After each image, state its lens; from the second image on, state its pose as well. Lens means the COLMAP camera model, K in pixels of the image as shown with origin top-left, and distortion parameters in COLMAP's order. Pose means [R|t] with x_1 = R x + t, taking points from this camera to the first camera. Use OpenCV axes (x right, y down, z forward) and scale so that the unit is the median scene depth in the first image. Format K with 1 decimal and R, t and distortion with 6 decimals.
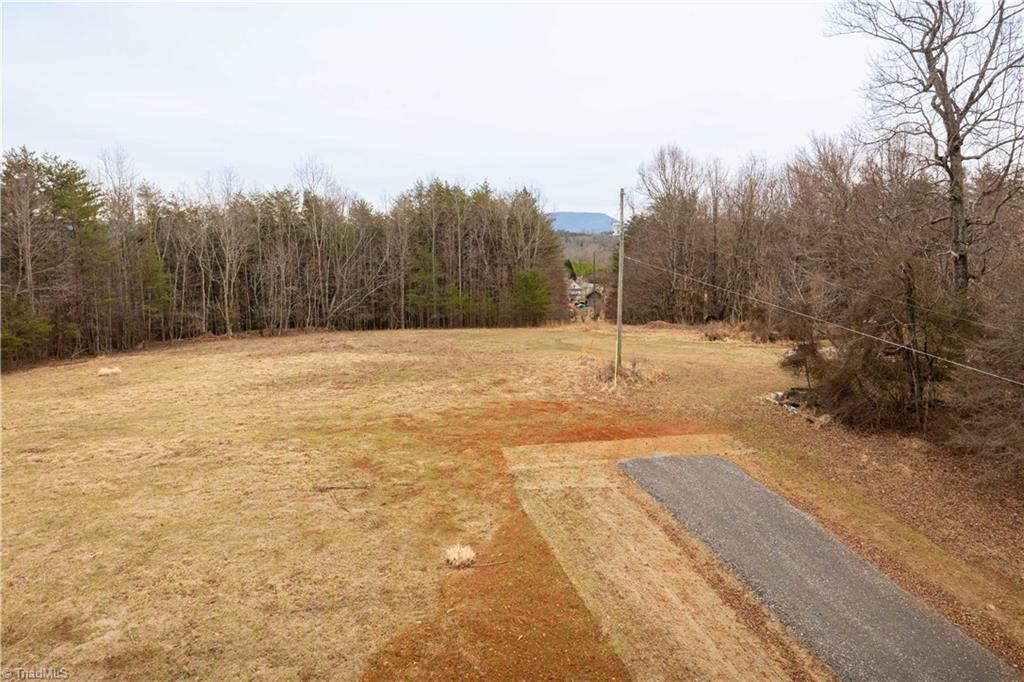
lens RADIAL K [[724.3, 0, 506.6], [0, 724.3, 340.8], [0, 0, 1]] dist [-0.032702, -0.005738]
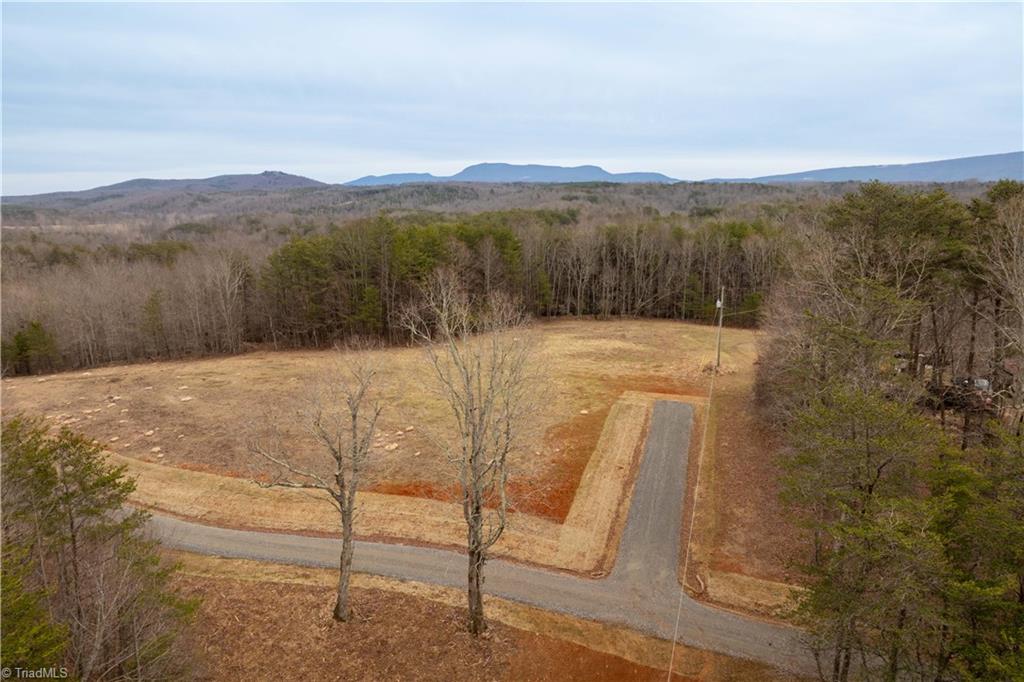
lens RADIAL K [[724.3, 0, 513.0], [0, 724.3, 346.5], [0, 0, 1]] dist [-0.032702, -0.005738]
pose [[0.859353, 0.114327, -0.498439, 0.373972], [-0.070756, 0.991897, 0.105522, -0.110290], [0.506464, -0.055413, 0.860479, -0.631098]]
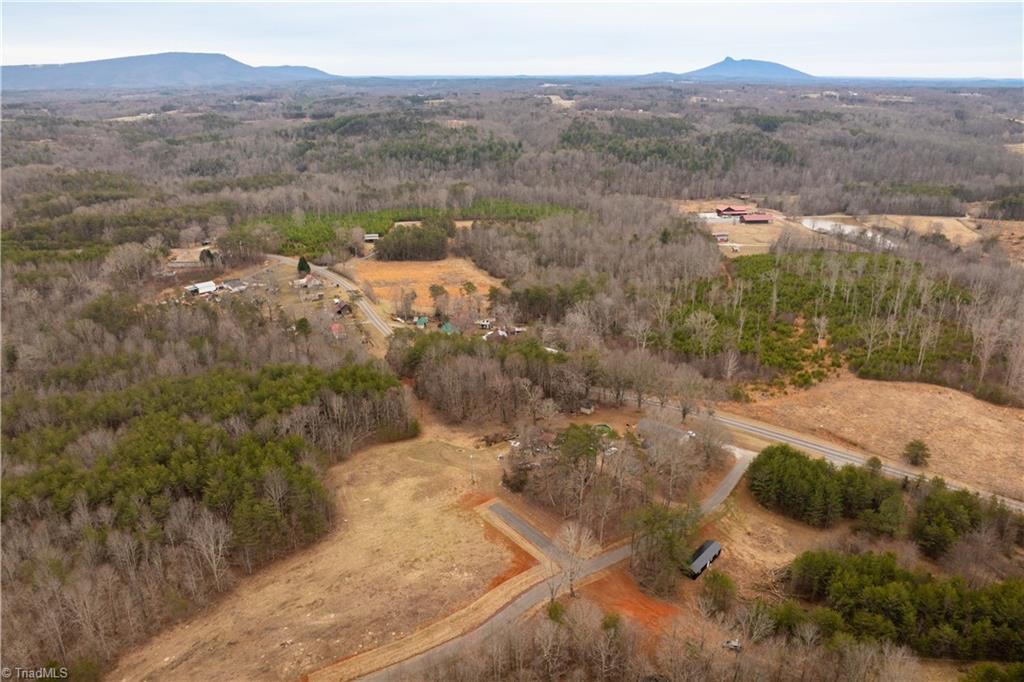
lens RADIAL K [[724.3, 0, 510.3], [0, 724.3, 345.1], [0, 0, 1]] dist [-0.032702, -0.005738]
pose [[0.881381, -0.160925, 0.444152, -0.973592], [0.059613, 0.970562, 0.233356, -1.155107], [-0.468630, -0.179198, 0.865028, -1.928873]]
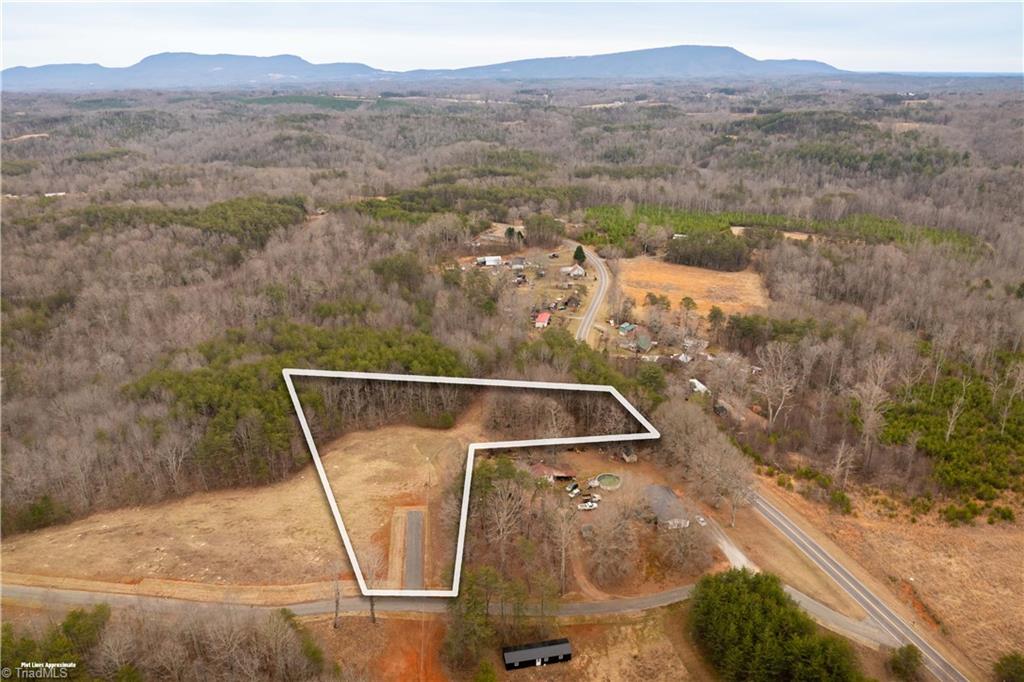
lens RADIAL K [[724.3, 0, 510.5], [0, 724.3, 344.8], [0, 0, 1]] dist [-0.032702, -0.005738]
pose [[0.988300, 0.058048, -0.141047, 0.763092], [-0.024329, 0.972903, 0.229929, -1.157304], [0.150572, -0.223808, 0.962932, -2.025330]]
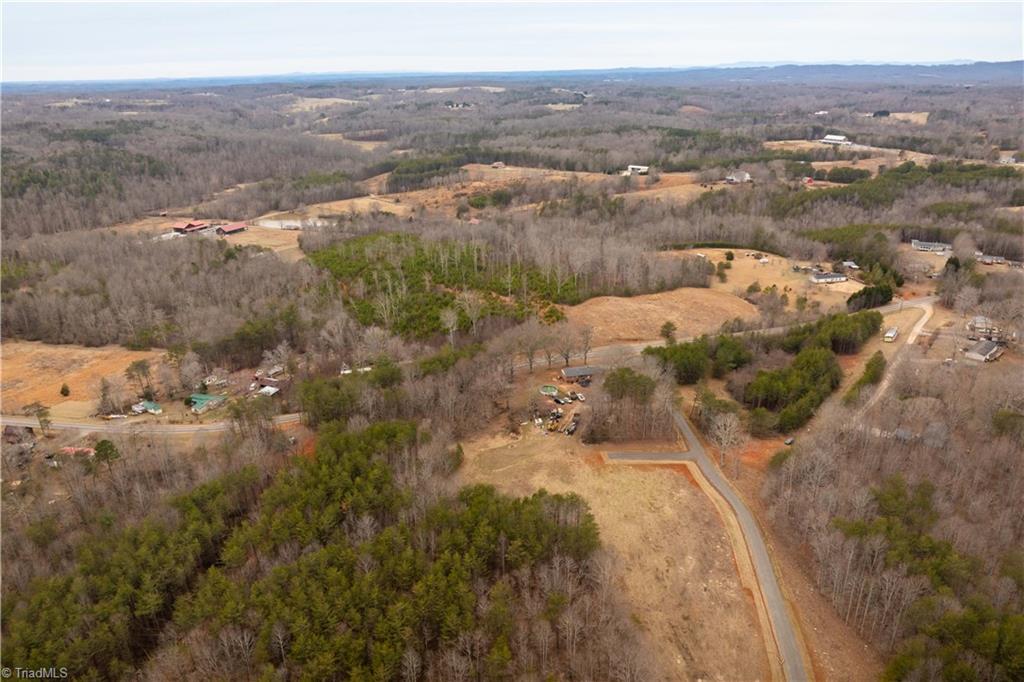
lens RADIAL K [[724.3, 0, 510.9], [0, 724.3, 349.2], [0, 0, 1]] dist [-0.032702, -0.005738]
pose [[0.087256, -0.355404, 0.930631, -2.865382], [0.148961, 0.928346, 0.340565, -1.589579], [-0.984986, 0.108912, 0.133945, 0.281364]]
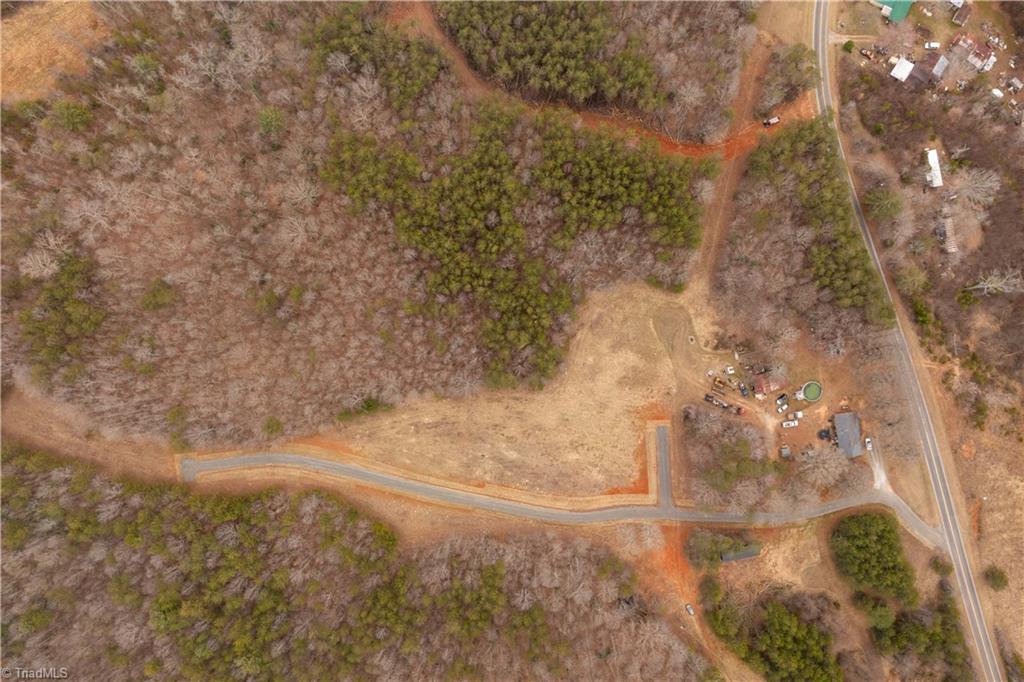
lens RADIAL K [[724.3, 0, 503.6], [0, 724.3, 348.3], [0, 0, 1]] dist [-0.032702, -0.005738]
pose [[0.984540, 0.175154, 0.001242, -0.766299], [-0.020433, 0.107804, 0.993962, -3.527708], [0.173963, -0.978621, 0.109716, 0.187396]]
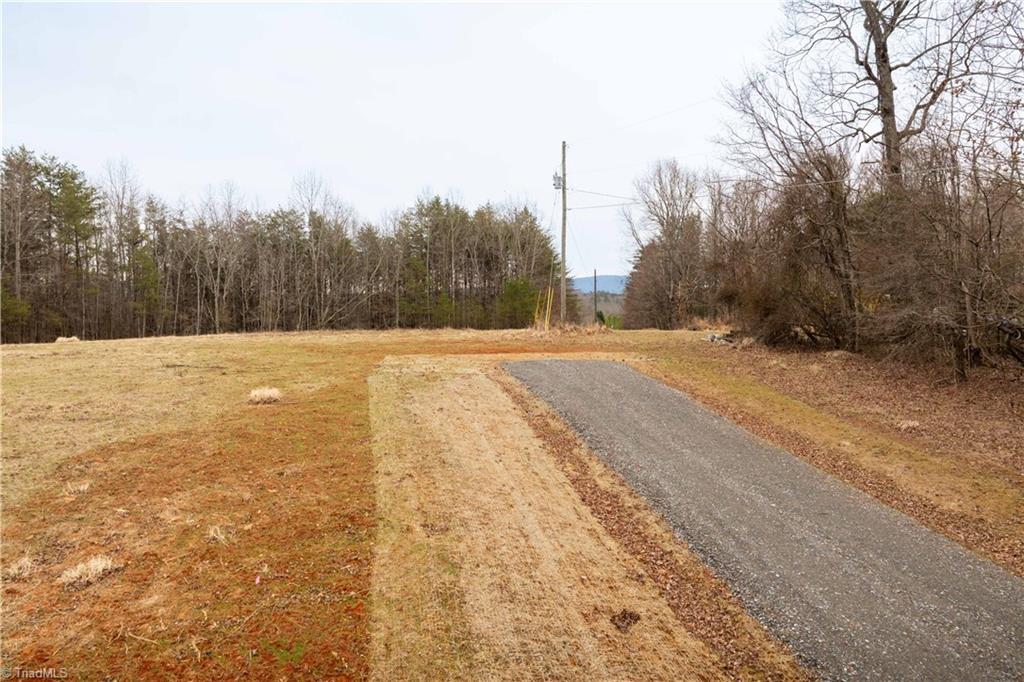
lens RADIAL K [[724.3, 0, 507.4], [0, 724.3, 337.9], [0, 0, 1]] dist [-0.032702, -0.005738]
pose [[0.998319, 0.005444, -0.057694, 0.072405], [-0.010644, 0.995866, -0.090213, 0.073853], [0.056964, 0.090676, 0.994250, 0.023030]]
